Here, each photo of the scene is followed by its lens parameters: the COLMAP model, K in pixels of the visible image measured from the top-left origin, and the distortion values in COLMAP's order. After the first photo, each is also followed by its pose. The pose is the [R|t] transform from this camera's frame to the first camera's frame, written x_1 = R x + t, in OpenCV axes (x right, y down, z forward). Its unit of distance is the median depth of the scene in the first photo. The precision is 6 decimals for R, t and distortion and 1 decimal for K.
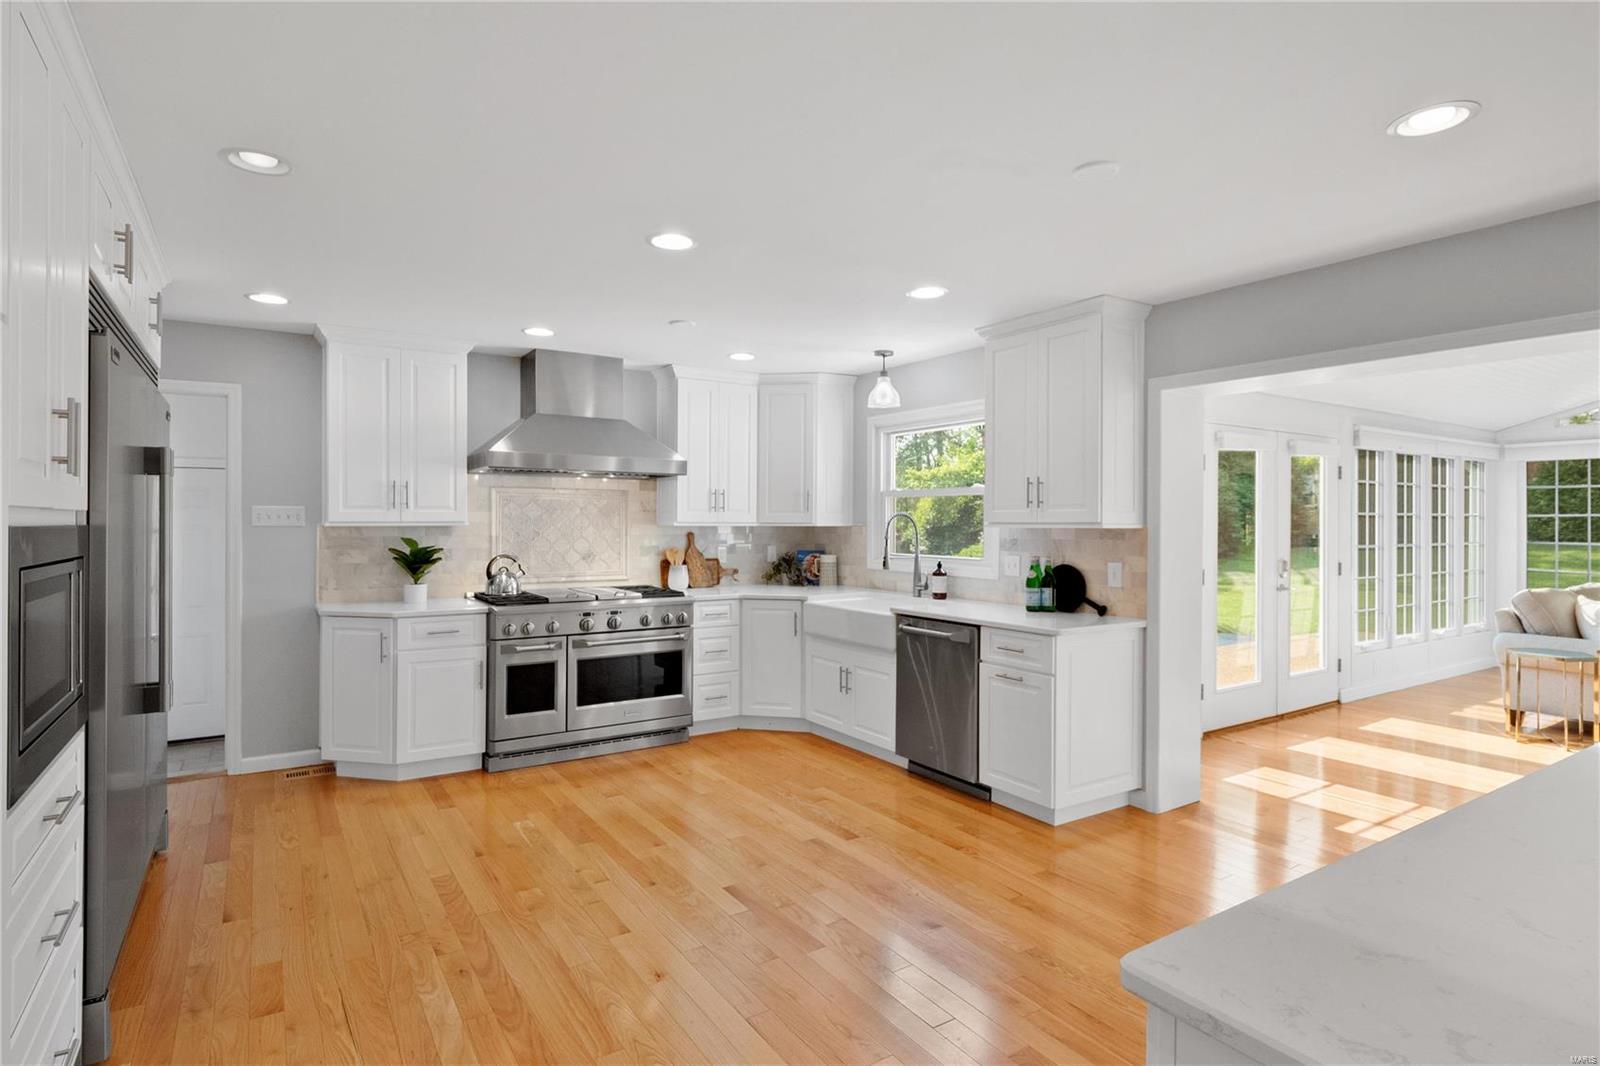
lens RADIAL K [[823.1, 0, 789.7], [0, 823.1, 523.3], [0, 0, 1]] dist [-0.000697, -0.000294]
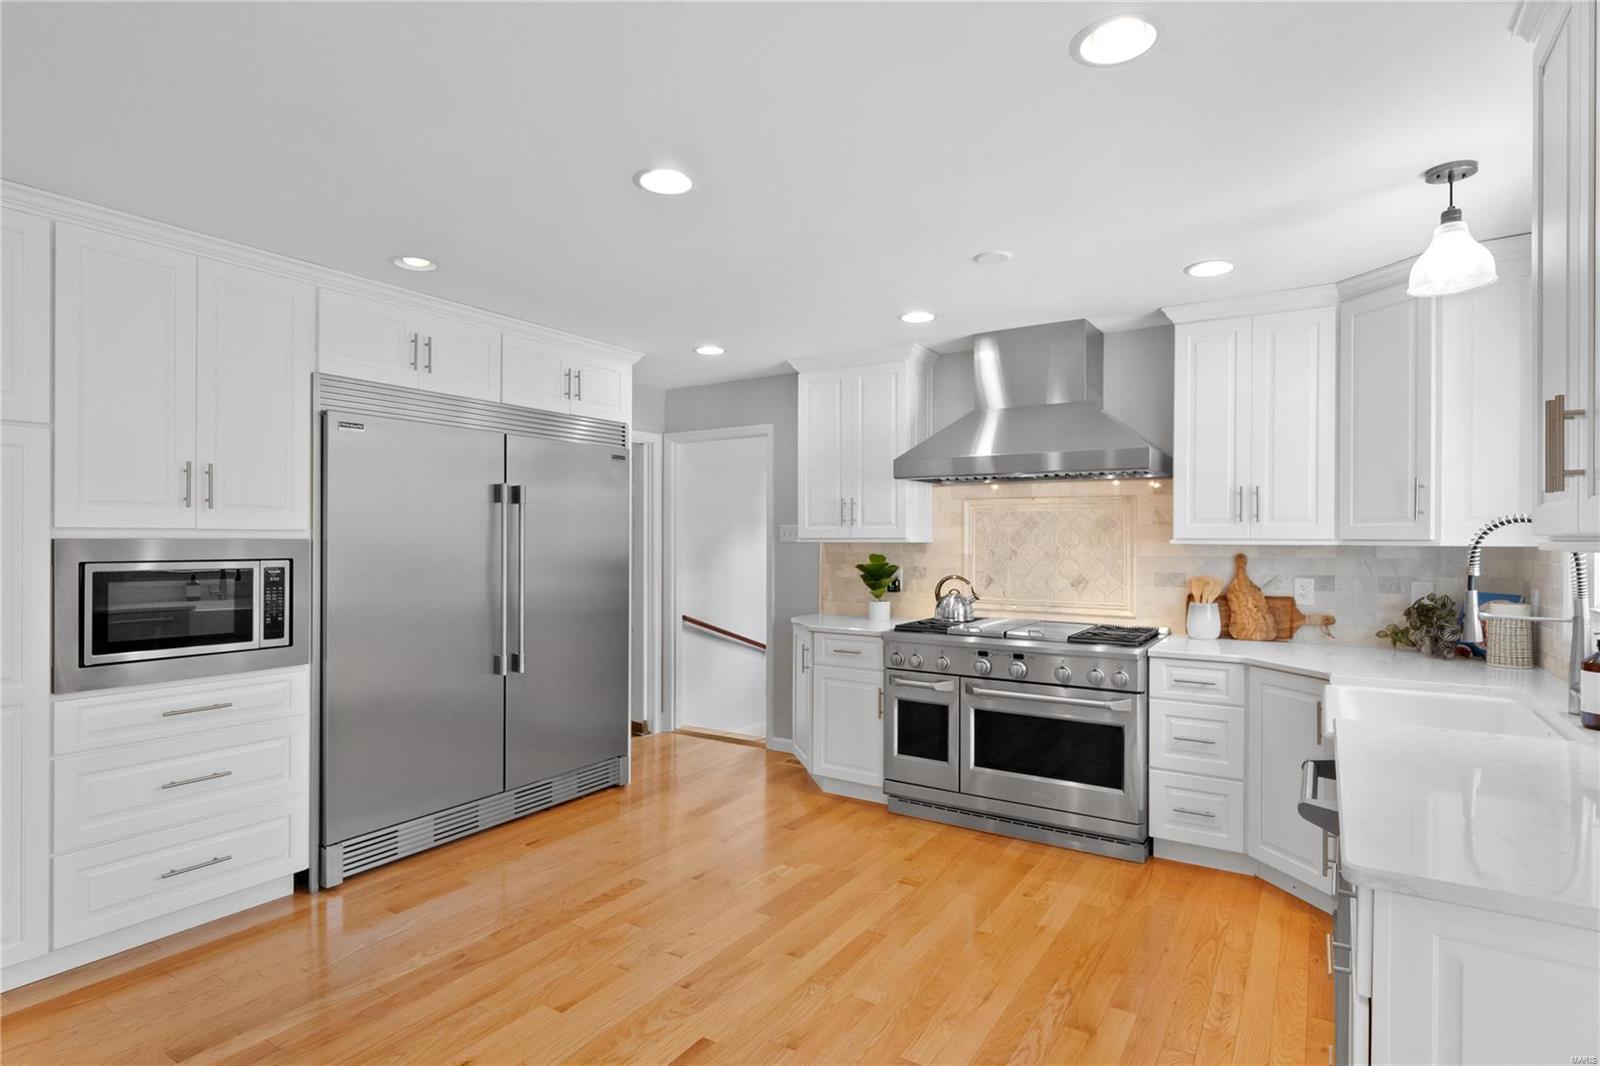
lens RADIAL K [[823.1, 0, 803.3], [0, 823.1, 536.6], [0, 0, 1]] dist [-0.000697, -0.000294]
pose [[0.414453, -0.000944, -0.910070, 0.410811], [-0.000102, 0.999999, -0.001084, -0.002718], [0.910071, 0.000542, 0.414452, 0.509589]]
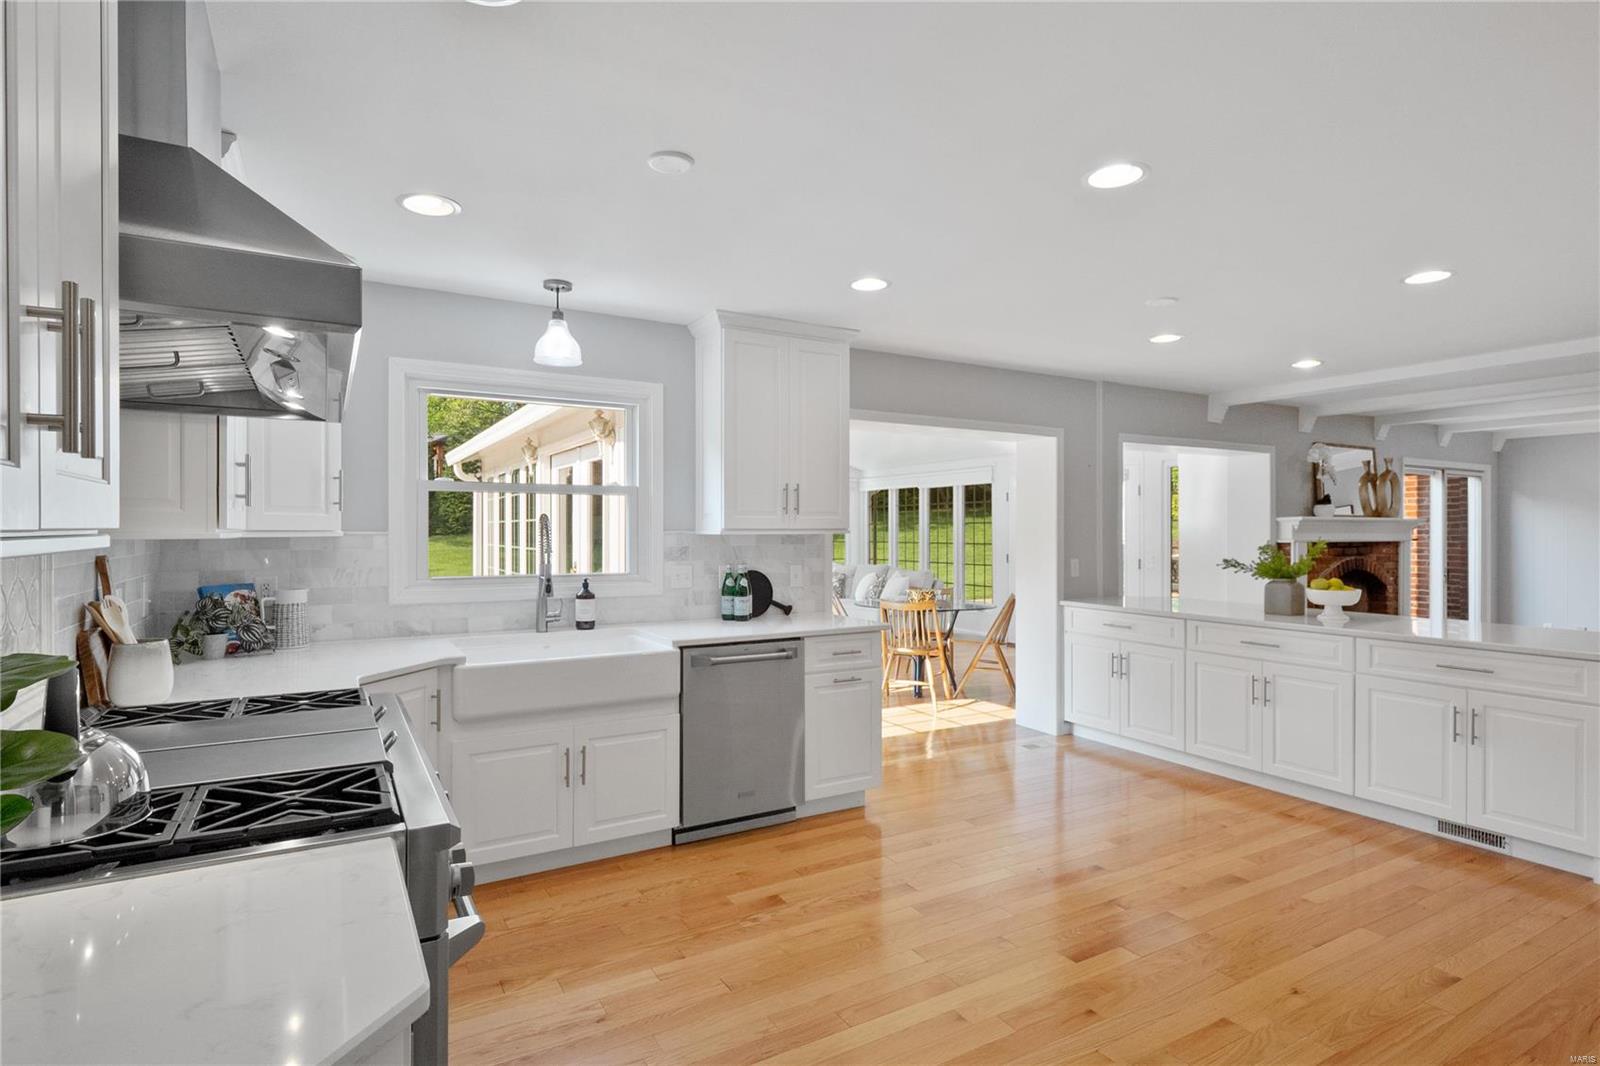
lens RADIAL K [[823.1, 0, 812.4], [0, 823.1, 533.8], [0, 0, 1]] dist [-0.000697, -0.000294]
pose [[0.034694, -0.009742, 0.999351, -0.611401], [-0.000602, 0.999952, 0.009769, -0.004171], [-0.999398, -0.000940, 0.034686, 0.813956]]
